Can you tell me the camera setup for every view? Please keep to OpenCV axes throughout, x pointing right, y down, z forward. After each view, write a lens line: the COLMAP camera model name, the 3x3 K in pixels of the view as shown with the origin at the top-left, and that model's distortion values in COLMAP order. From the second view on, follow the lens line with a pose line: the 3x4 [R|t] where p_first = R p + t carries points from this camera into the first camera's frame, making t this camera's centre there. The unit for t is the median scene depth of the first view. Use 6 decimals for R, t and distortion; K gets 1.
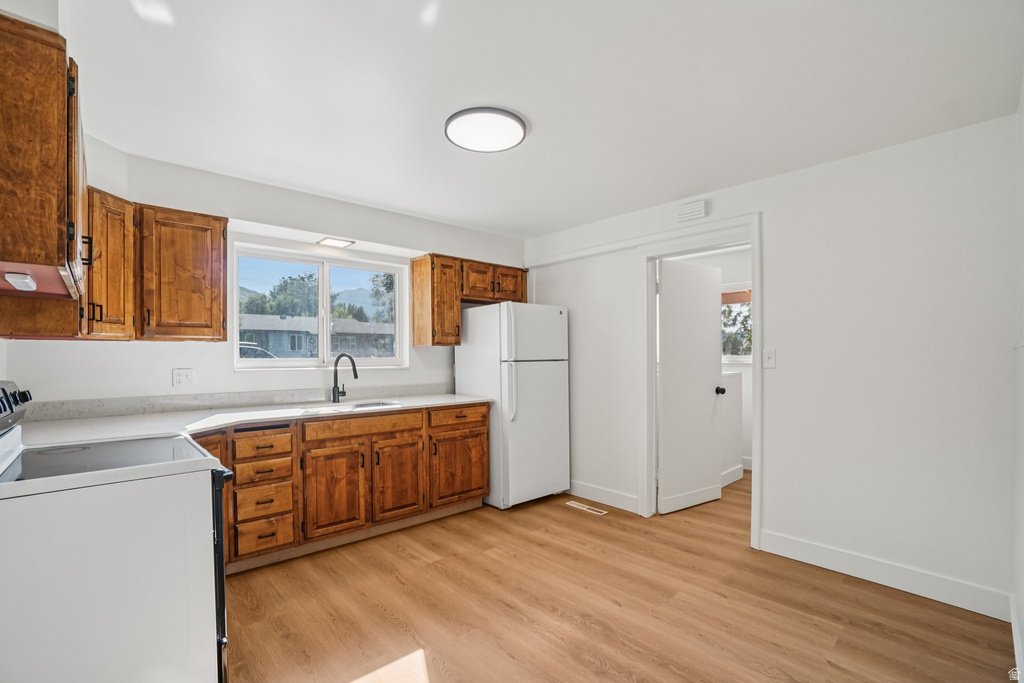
lens RADIAL K [[453.7, 0, 510.7], [0, 453.7, 342.7], [0, 0, 1]] dist [-0.013829, 0.000085]
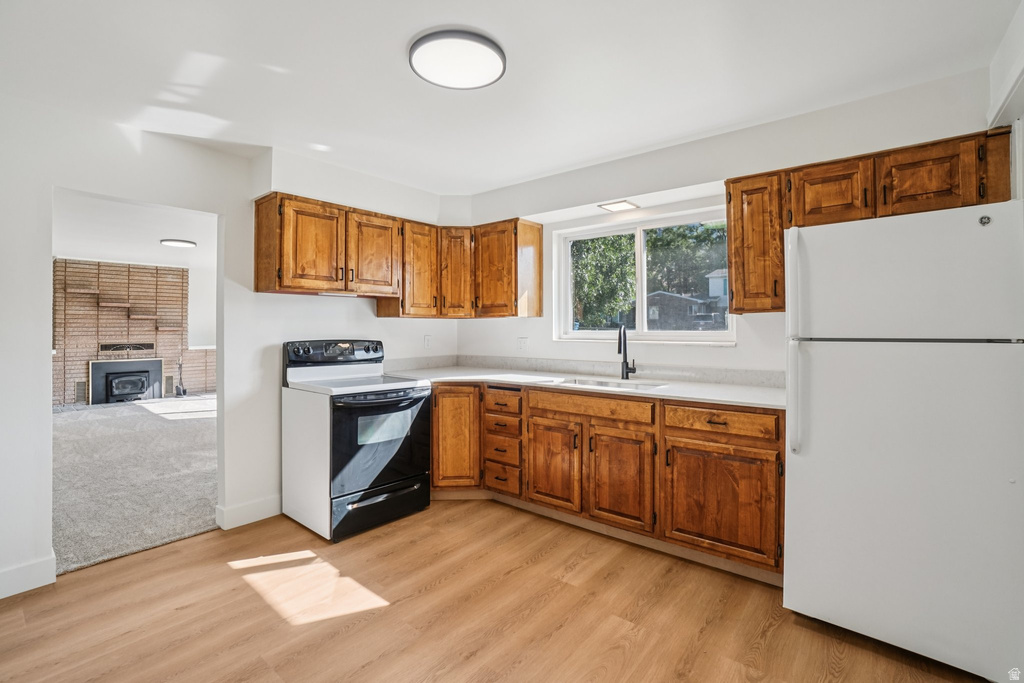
lens RADIAL K [[476.1, 0, 513.3], [0, 476.1, 313.8], [0, 0, 1]] dist [-0.000716, 0.000584]
pose [[0.161543, -0.025681, -0.986531, 0.596662], [0.027513, 0.999390, -0.021510, 0.015421], [0.986482, -0.023668, 0.162151, 0.692104]]
